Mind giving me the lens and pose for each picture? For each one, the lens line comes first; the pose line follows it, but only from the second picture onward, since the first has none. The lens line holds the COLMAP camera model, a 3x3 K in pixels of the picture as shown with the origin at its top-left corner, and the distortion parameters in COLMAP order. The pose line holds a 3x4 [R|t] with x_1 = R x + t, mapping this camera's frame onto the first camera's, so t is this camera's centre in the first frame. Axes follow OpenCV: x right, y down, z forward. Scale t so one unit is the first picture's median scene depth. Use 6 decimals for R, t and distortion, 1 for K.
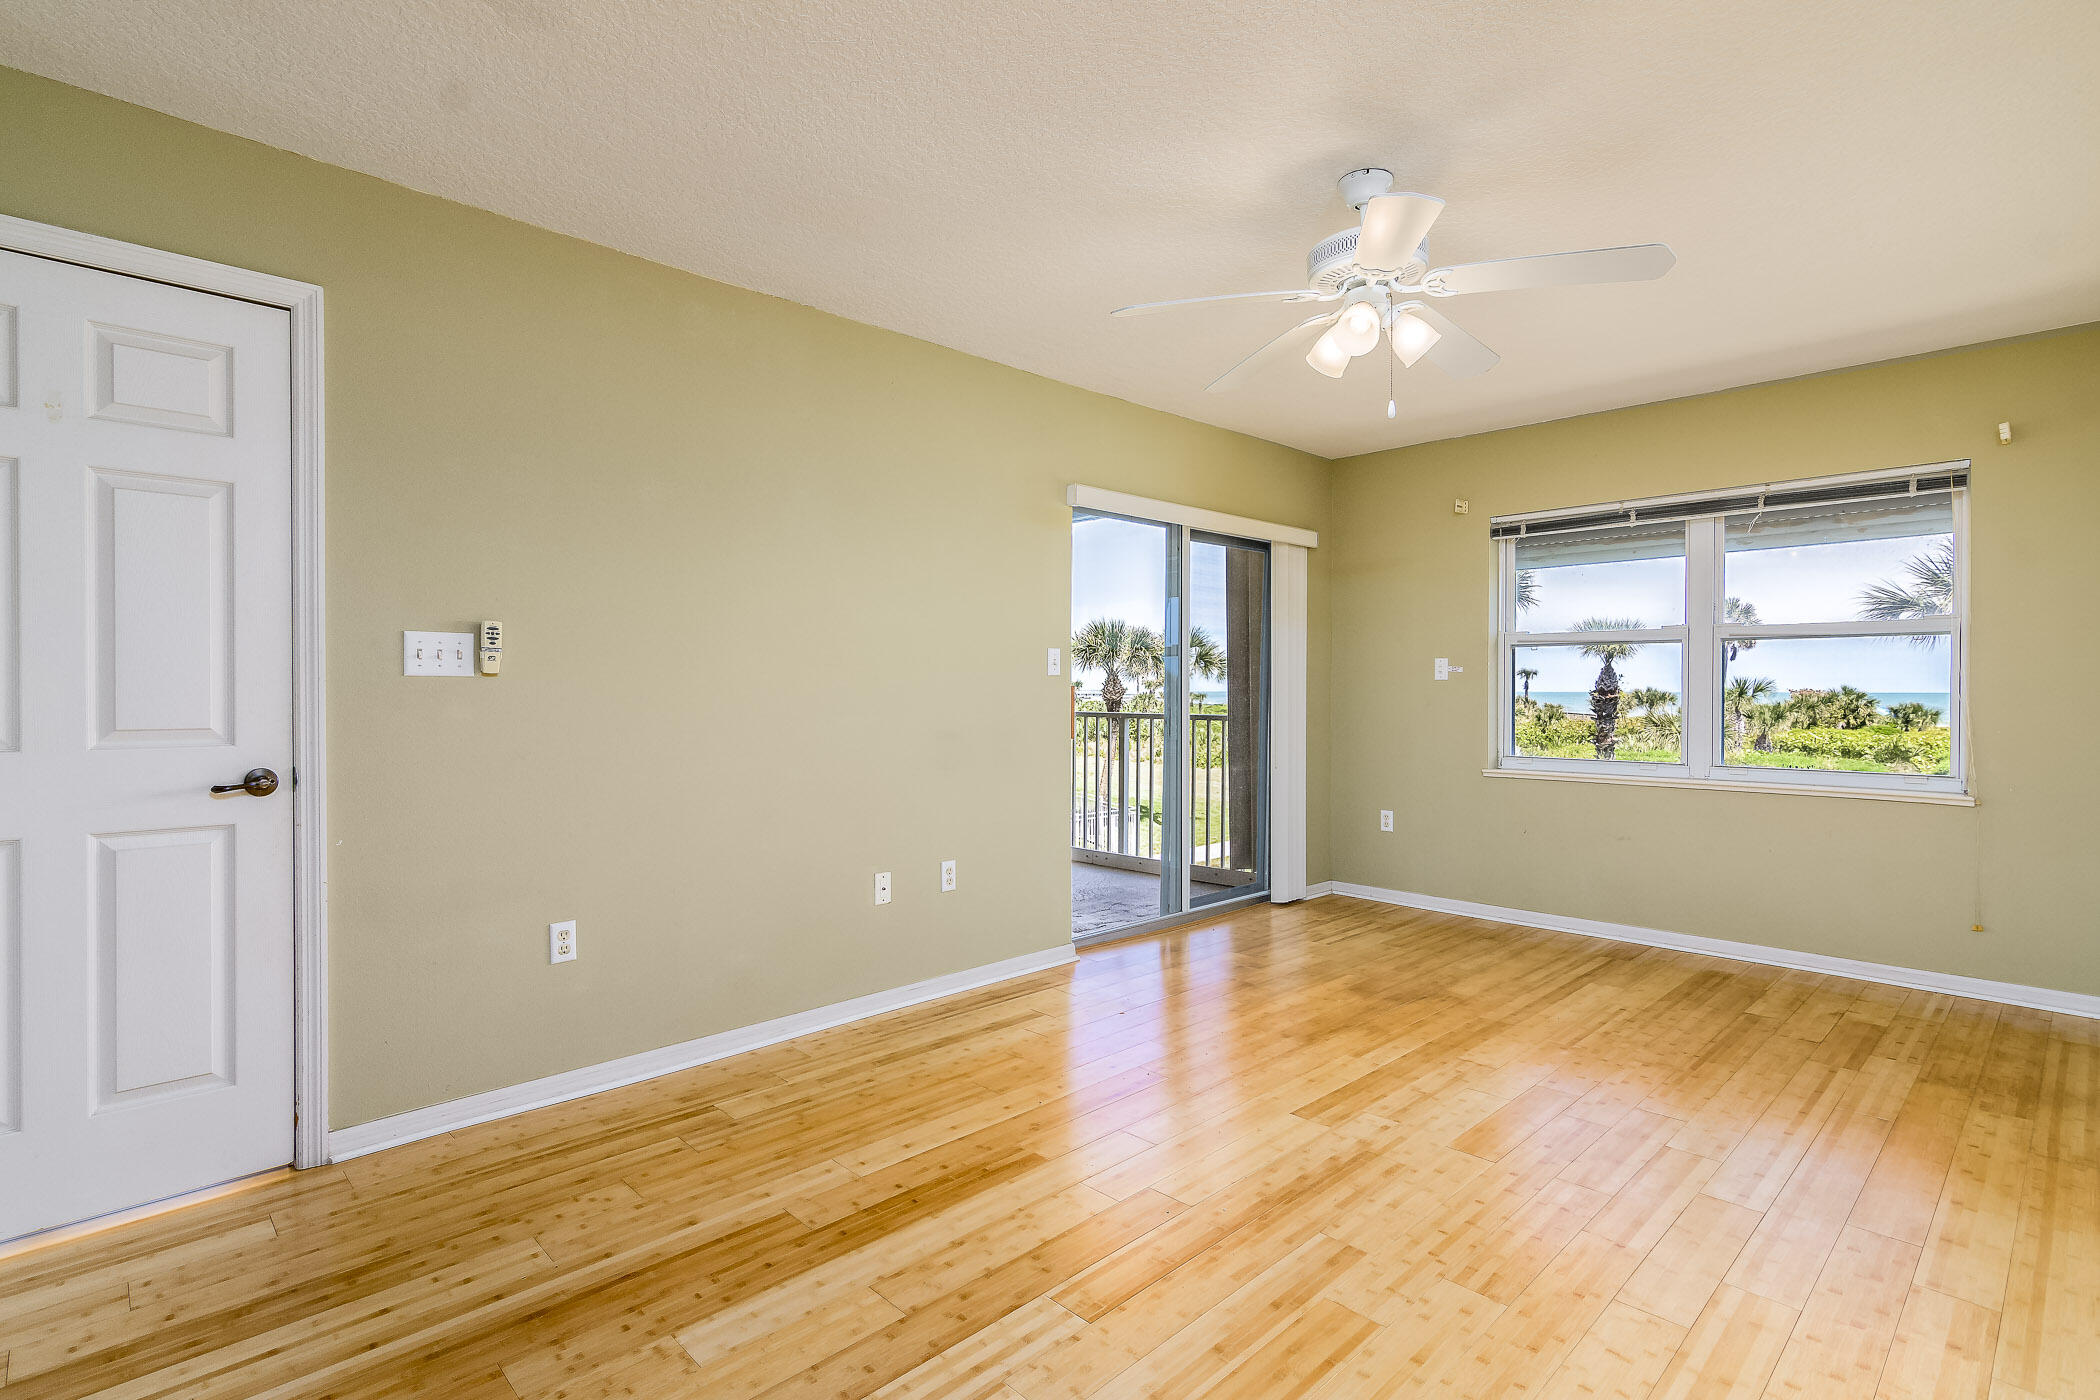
lens RADIAL K [[1010.2, 0, 1024.5], [0, 1010.2, 696.9], [0, 0, 1]] dist [-0.002127, -0.000361]
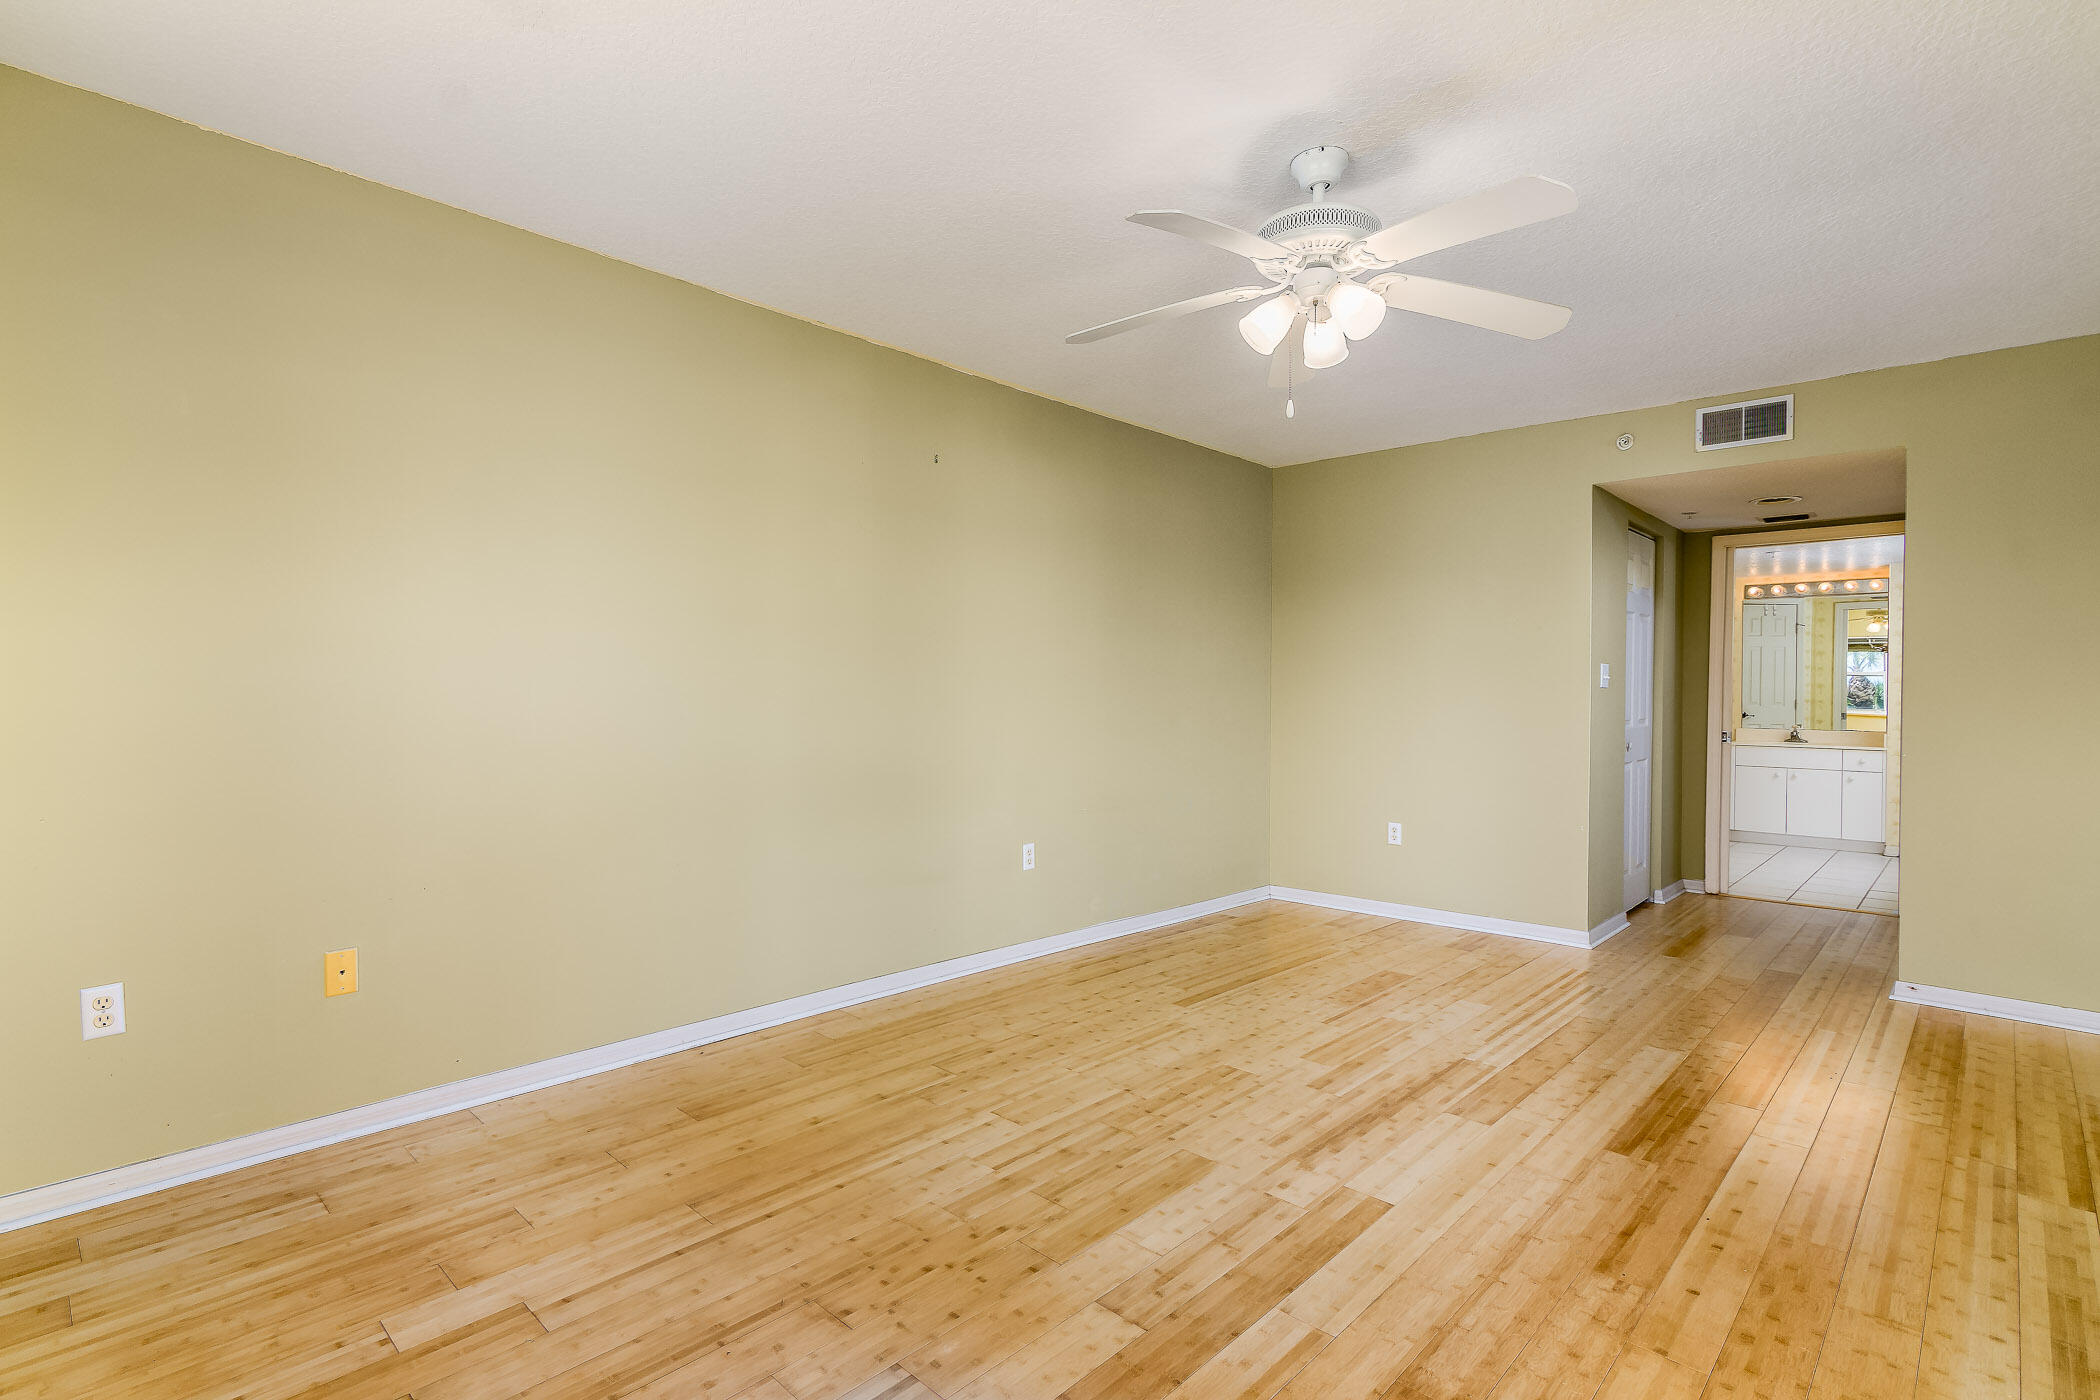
lens RADIAL K [[1010.2, 0, 1024.5], [0, 1010.2, 696.9], [0, 0, 1]] dist [-0.002127, -0.000361]
pose [[-0.998896, -0.007507, -0.046363, 0.689402], [-0.008244, 0.999842, 0.015718, -0.019021], [0.046238, 0.016083, -0.998801, 2.049365]]
